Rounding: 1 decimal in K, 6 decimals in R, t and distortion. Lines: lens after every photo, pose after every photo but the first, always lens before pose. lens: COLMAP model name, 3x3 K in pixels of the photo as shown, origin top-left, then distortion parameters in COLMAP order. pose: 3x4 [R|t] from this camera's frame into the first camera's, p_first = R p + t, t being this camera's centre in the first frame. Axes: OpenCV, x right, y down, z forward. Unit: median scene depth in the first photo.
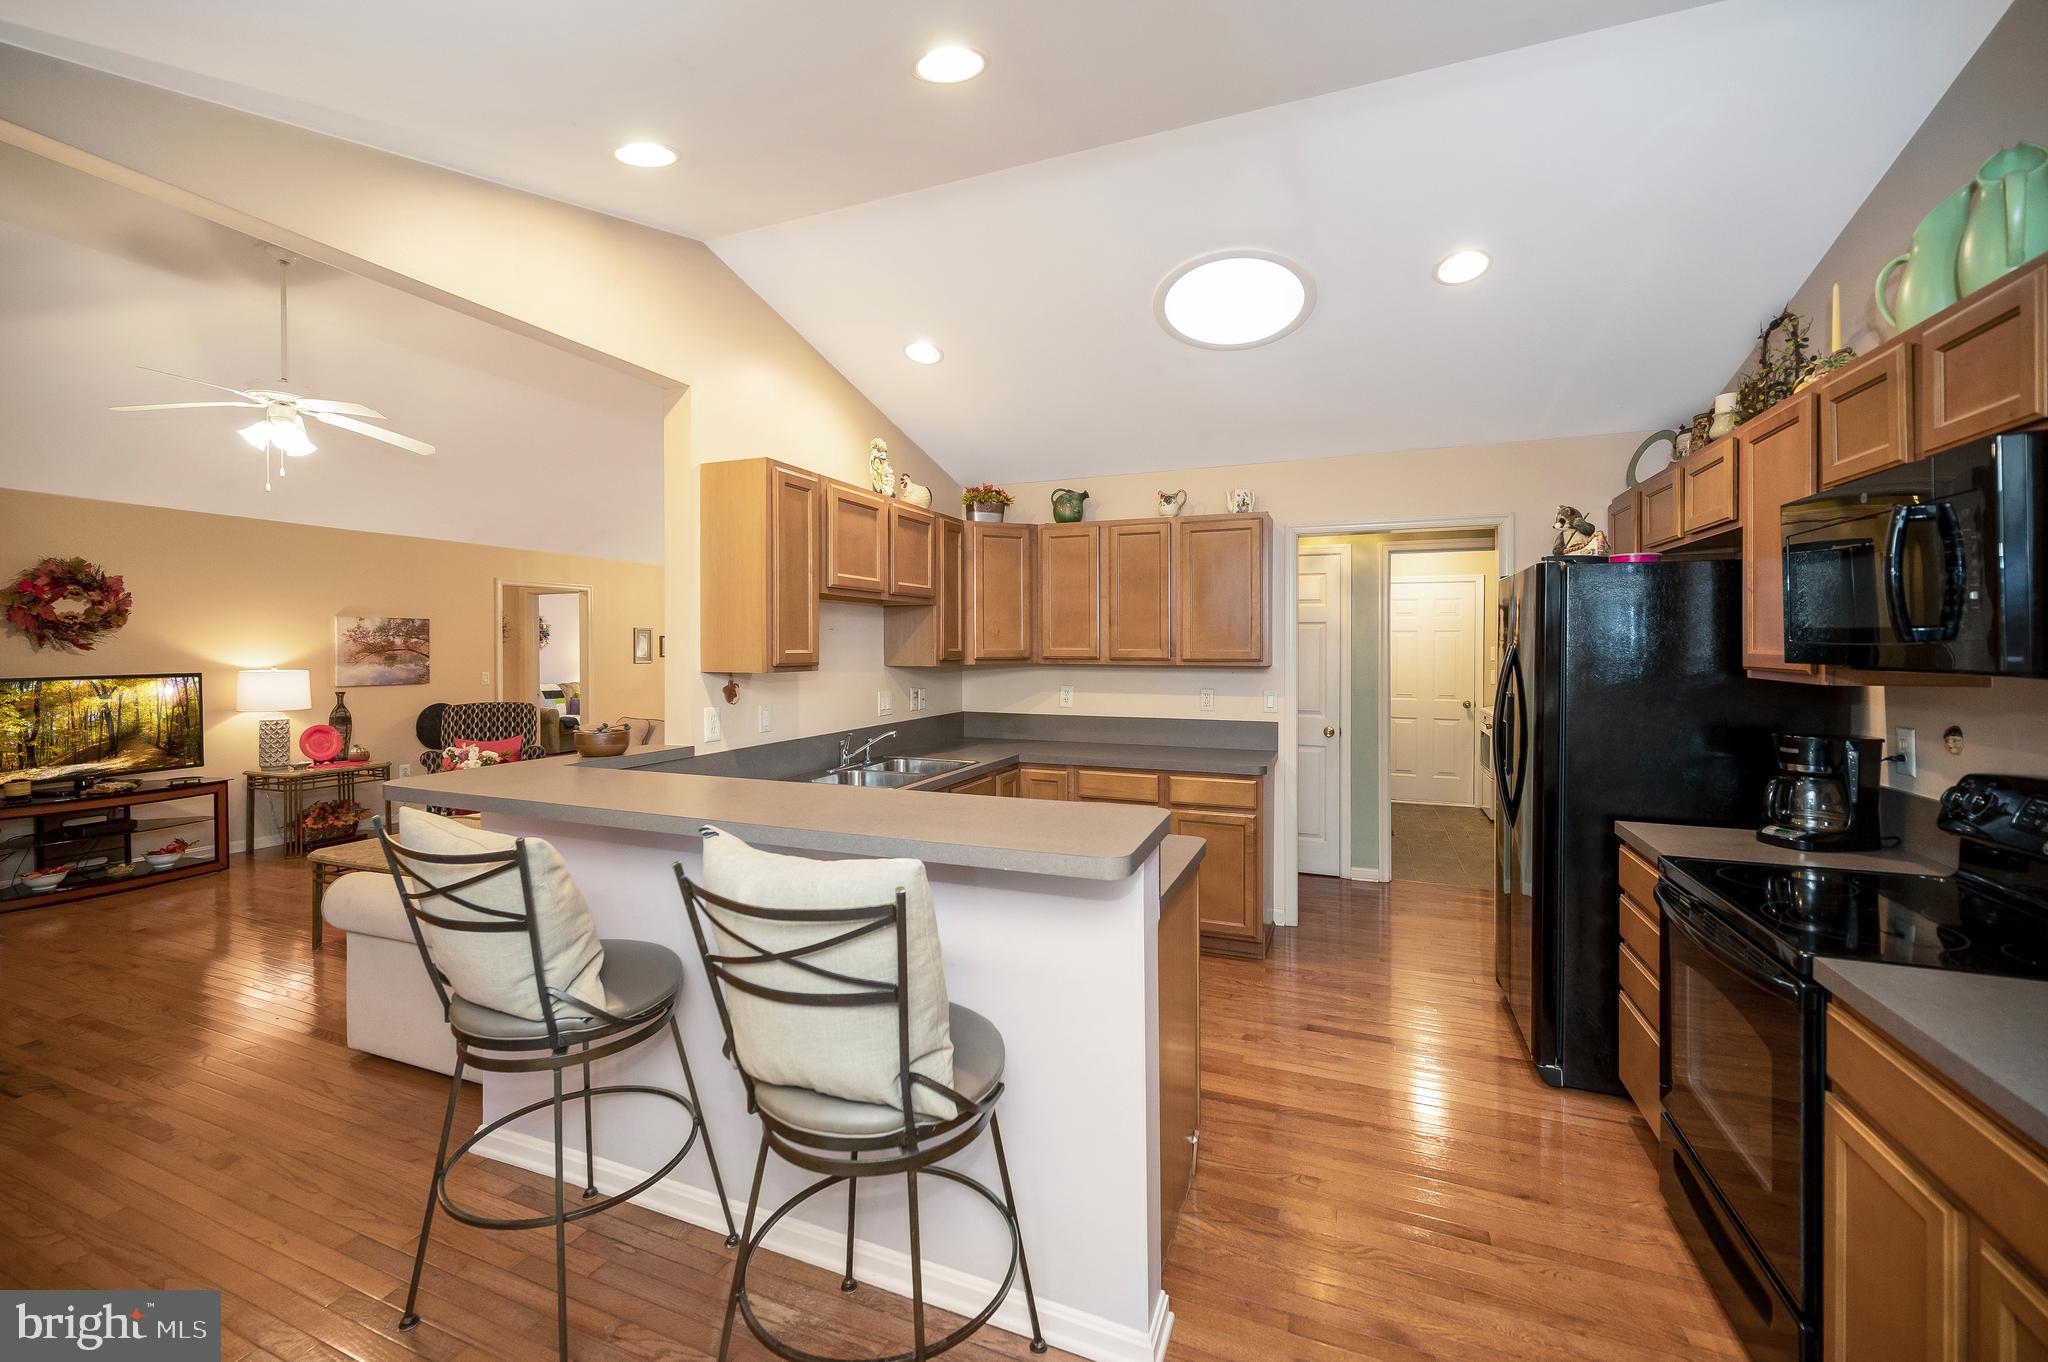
lens RADIAL K [[837.0, 0, 1015.8], [0, 837.0, 651.3], [0, 0, 1]] dist [0.003422, 0.000560]
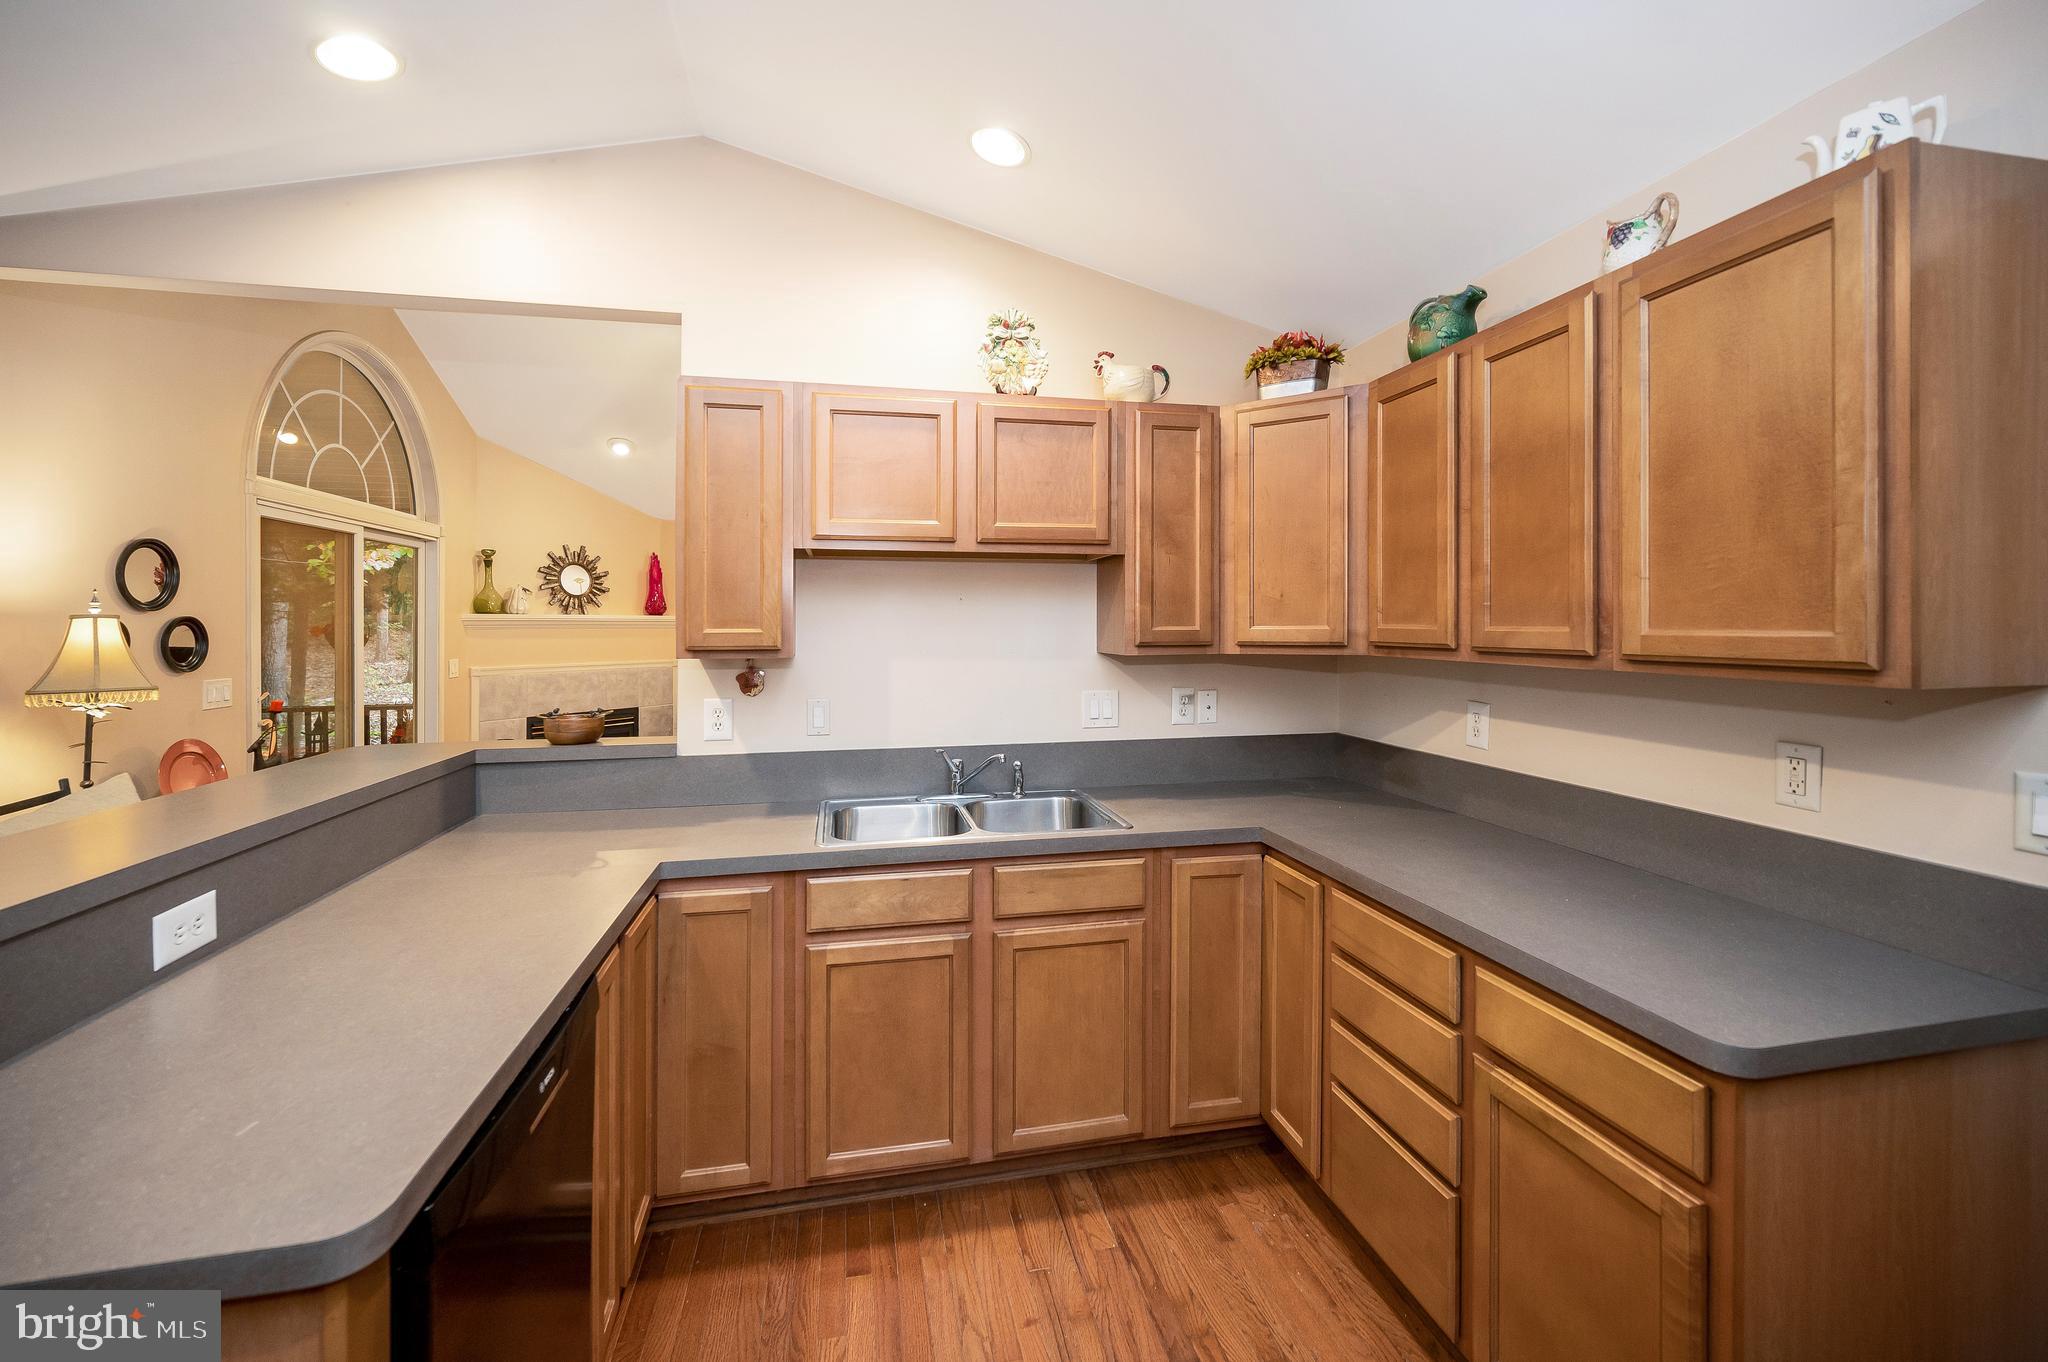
lens RADIAL K [[837.0, 0, 1007.6], [0, 837.0, 631.2], [0, 0, 1]] dist [0.003422, 0.000560]
pose [[0.558300, 0.006191, -0.829616, 0.352527], [-0.001497, 0.999978, 0.006455, -0.003441], [0.829638, -0.002362, 0.558297, 0.575466]]
